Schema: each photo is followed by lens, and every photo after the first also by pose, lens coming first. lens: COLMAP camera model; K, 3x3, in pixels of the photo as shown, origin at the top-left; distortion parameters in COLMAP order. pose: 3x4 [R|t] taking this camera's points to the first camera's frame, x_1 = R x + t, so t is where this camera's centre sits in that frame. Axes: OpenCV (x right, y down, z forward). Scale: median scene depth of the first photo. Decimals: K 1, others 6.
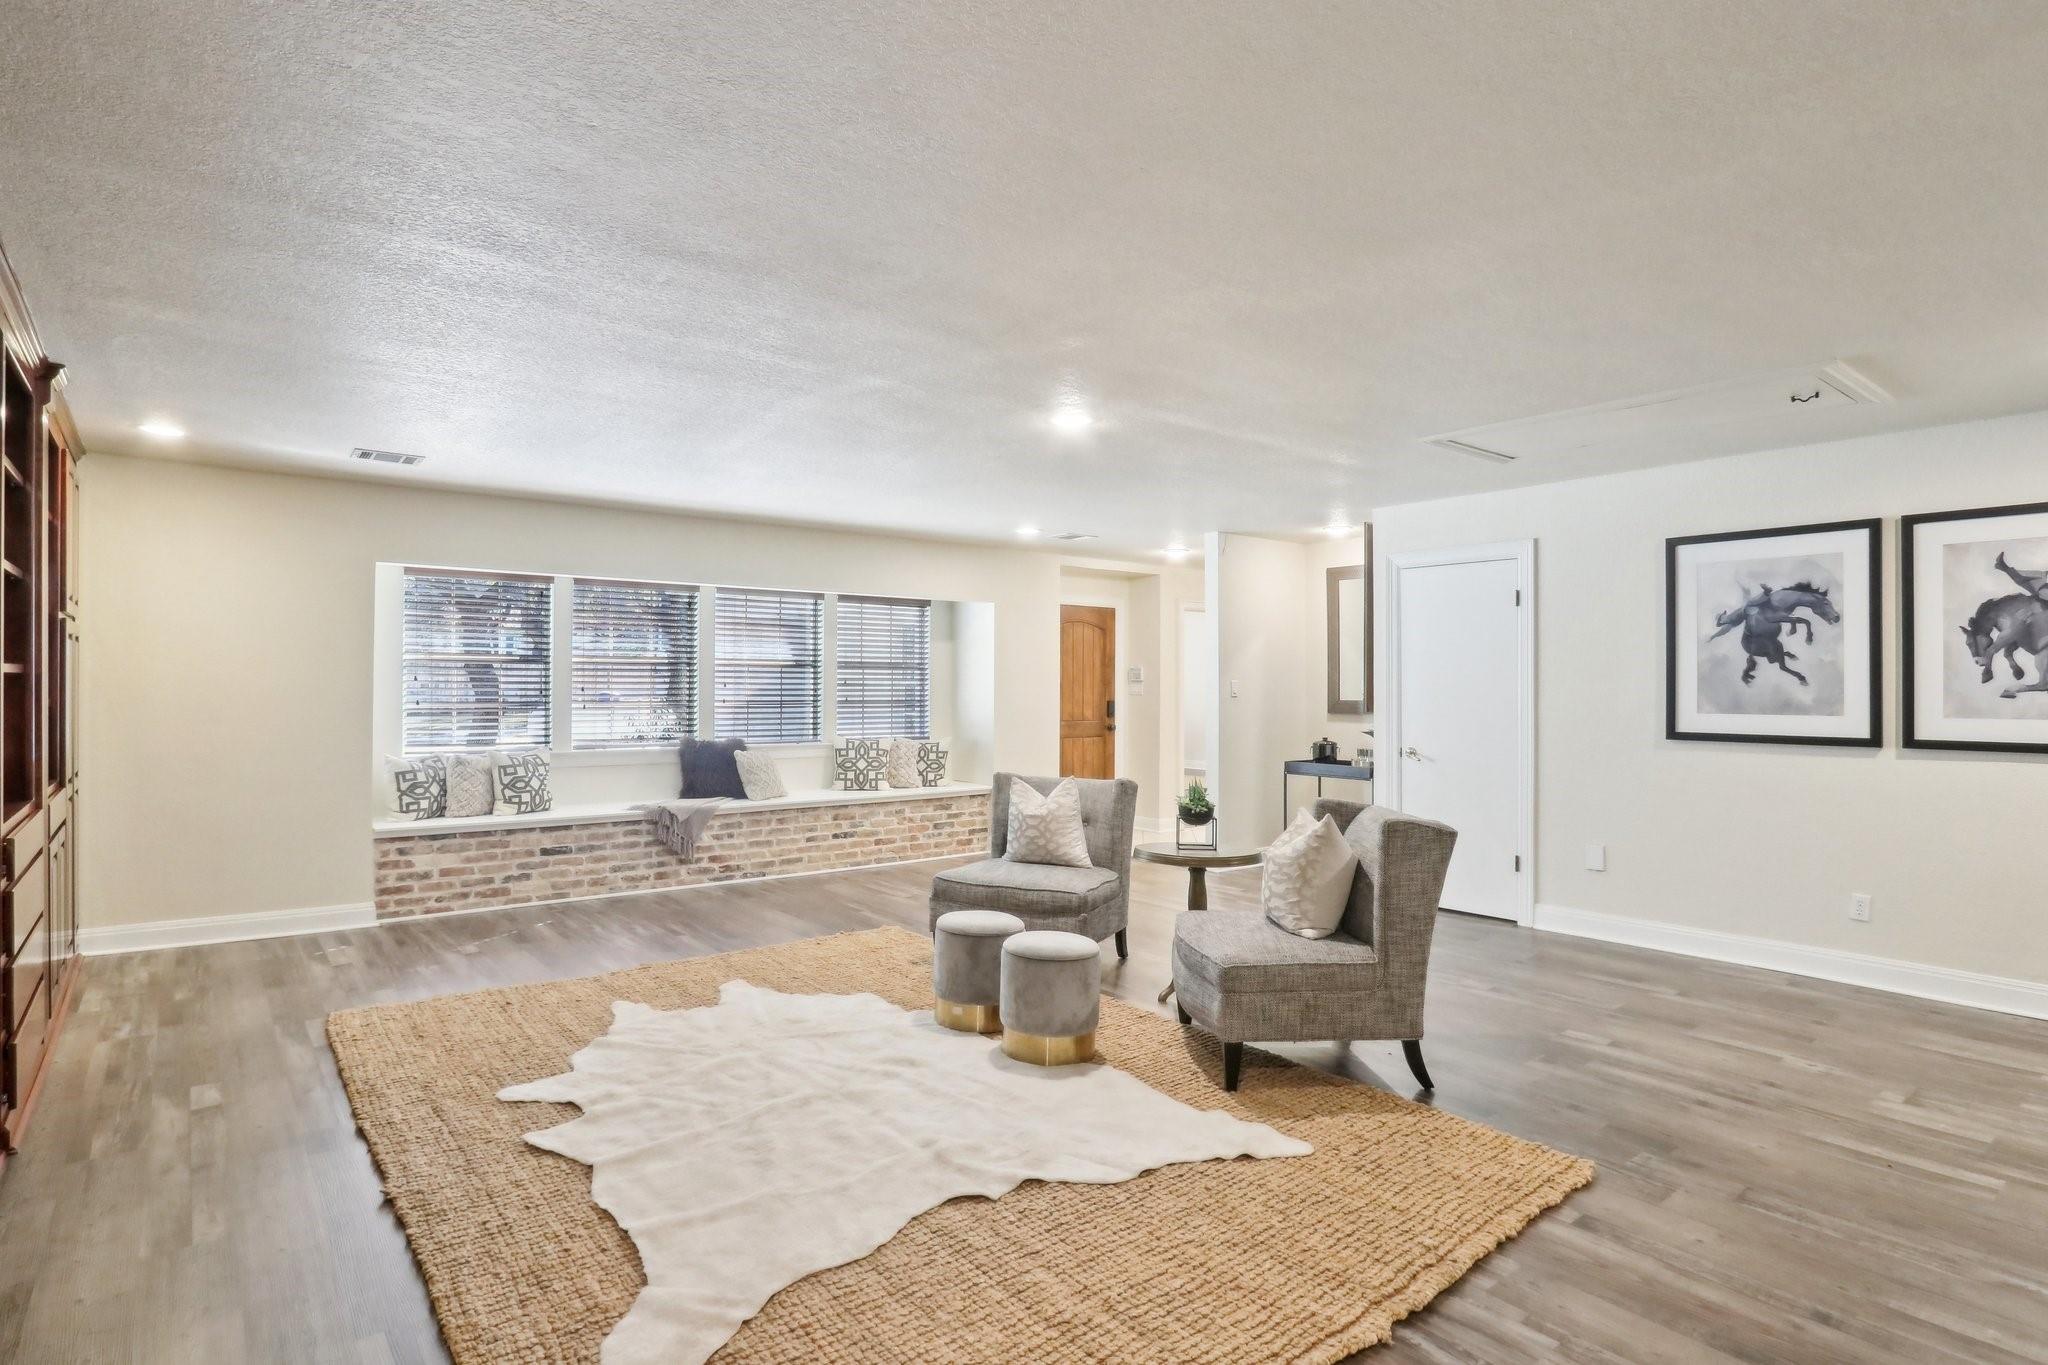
lens RADIAL K [[1064.9, 0, 1021.8], [0, 1064.9, 682.4], [0, 0, 1]] dist [0.000247, 0.000037]
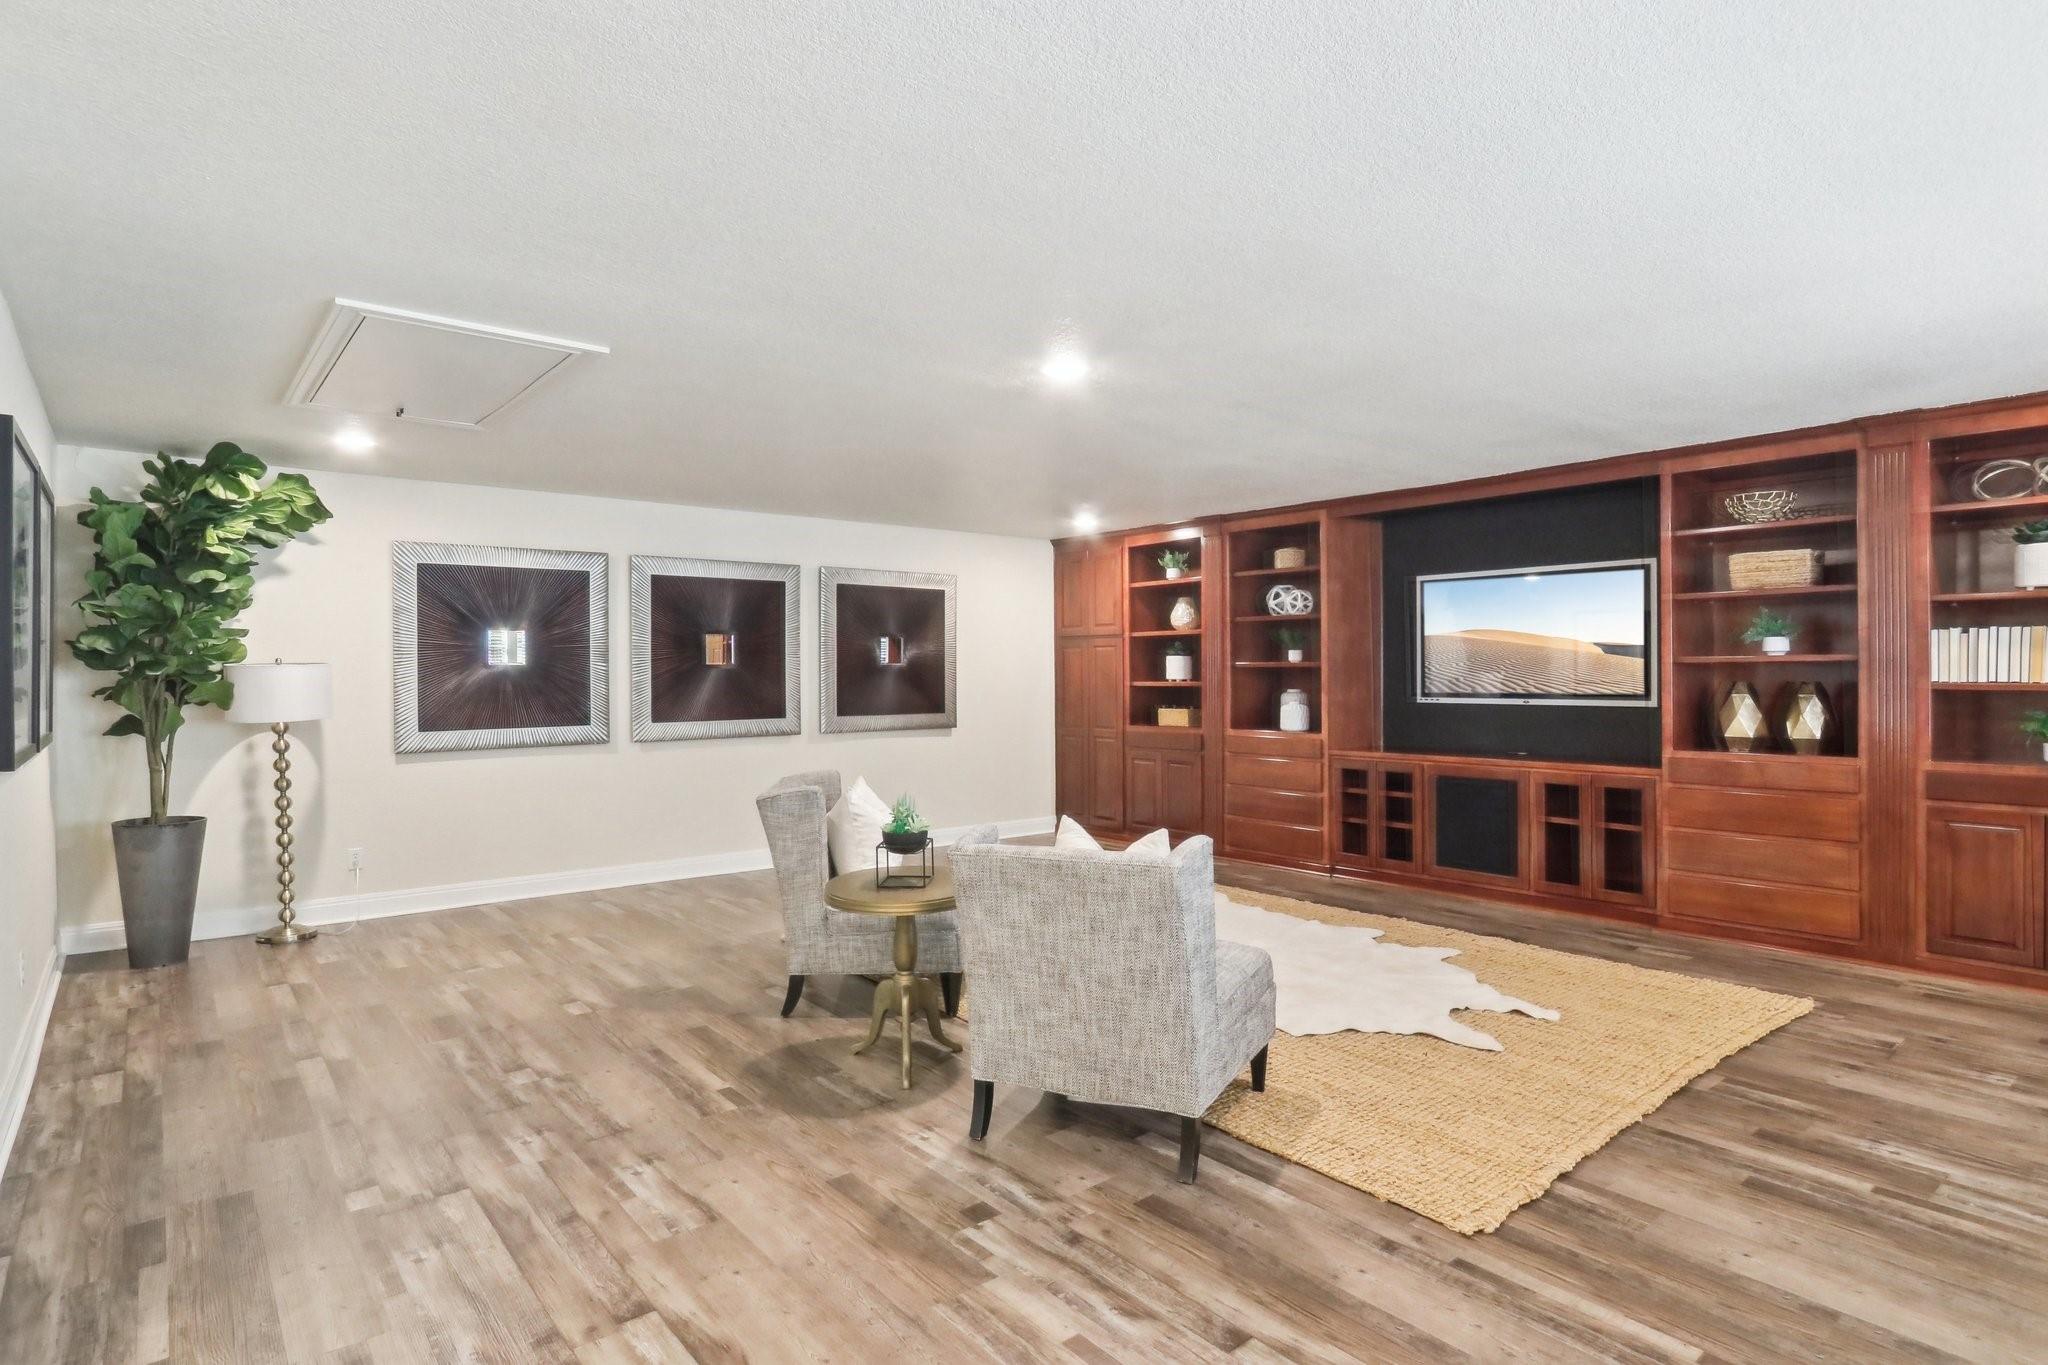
lens RADIAL K [[1064.9, 0, 1025.3], [0, 1064.9, 681.6], [0, 0, 1]] dist [0.000247, 0.000037]
pose [[-0.999847, 0.004464, -0.016935, 0.139387], [0.004498, 0.999988, -0.002000, 0.027111], [0.016926, -0.002076, -0.999855, 2.496608]]
